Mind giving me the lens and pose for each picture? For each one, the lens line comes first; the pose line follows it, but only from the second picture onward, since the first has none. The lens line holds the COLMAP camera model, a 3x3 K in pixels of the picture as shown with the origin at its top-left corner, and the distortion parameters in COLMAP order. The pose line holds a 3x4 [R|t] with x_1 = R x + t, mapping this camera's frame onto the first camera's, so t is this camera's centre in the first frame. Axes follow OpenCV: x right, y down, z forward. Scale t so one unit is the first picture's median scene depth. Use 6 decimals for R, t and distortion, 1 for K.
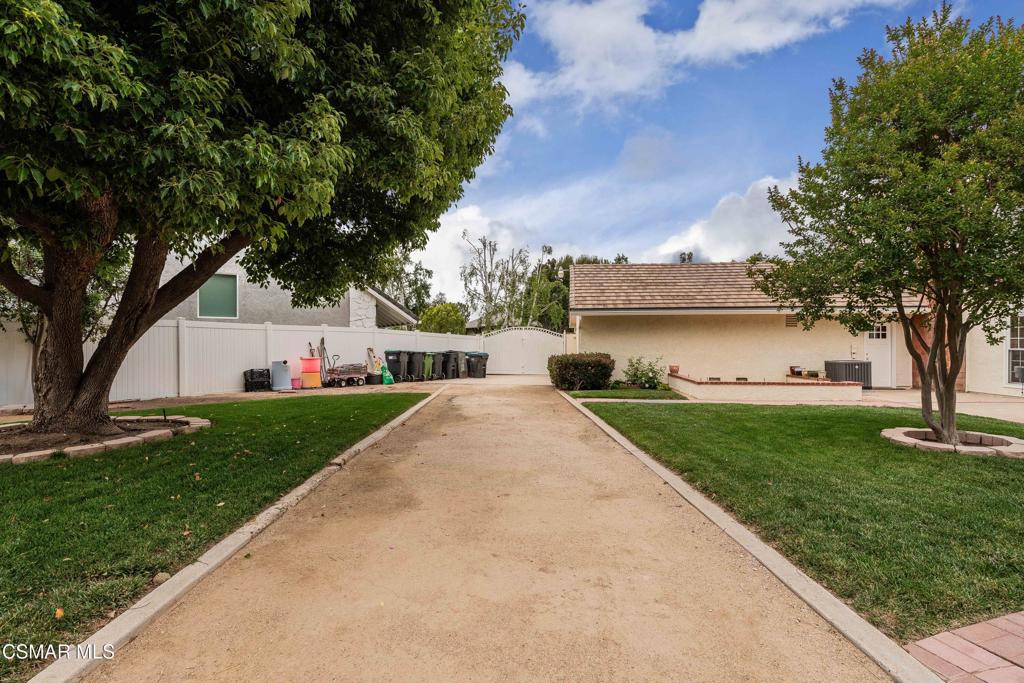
lens RADIAL K [[472.3, 0, 513.2], [0, 472.3, 342.8], [0, 0, 1]] dist [-0.005478, 0.001559]
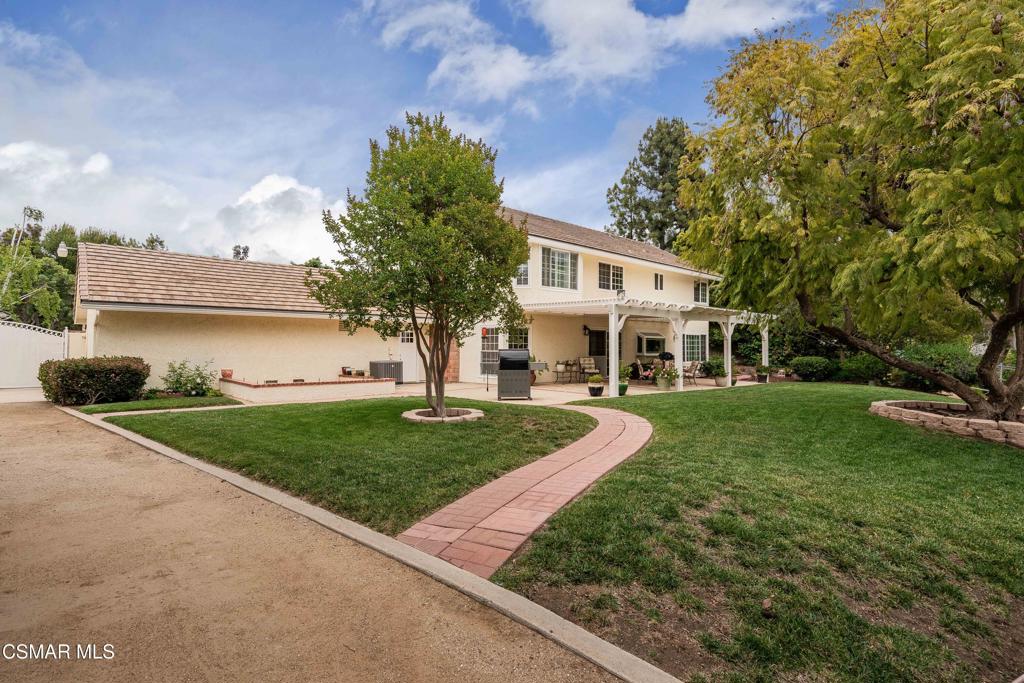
lens RADIAL K [[497.4, 0, 515.8], [0, 497.4, 342.1], [0, 0, 1]] dist [-0.000553, 0.001927]
pose [[0.652099, 0.011897, 0.758041, -0.069283], [-0.006897, 0.999929, -0.009760, 0.000113], [-0.758103, 0.001136, 0.652134, -0.152899]]
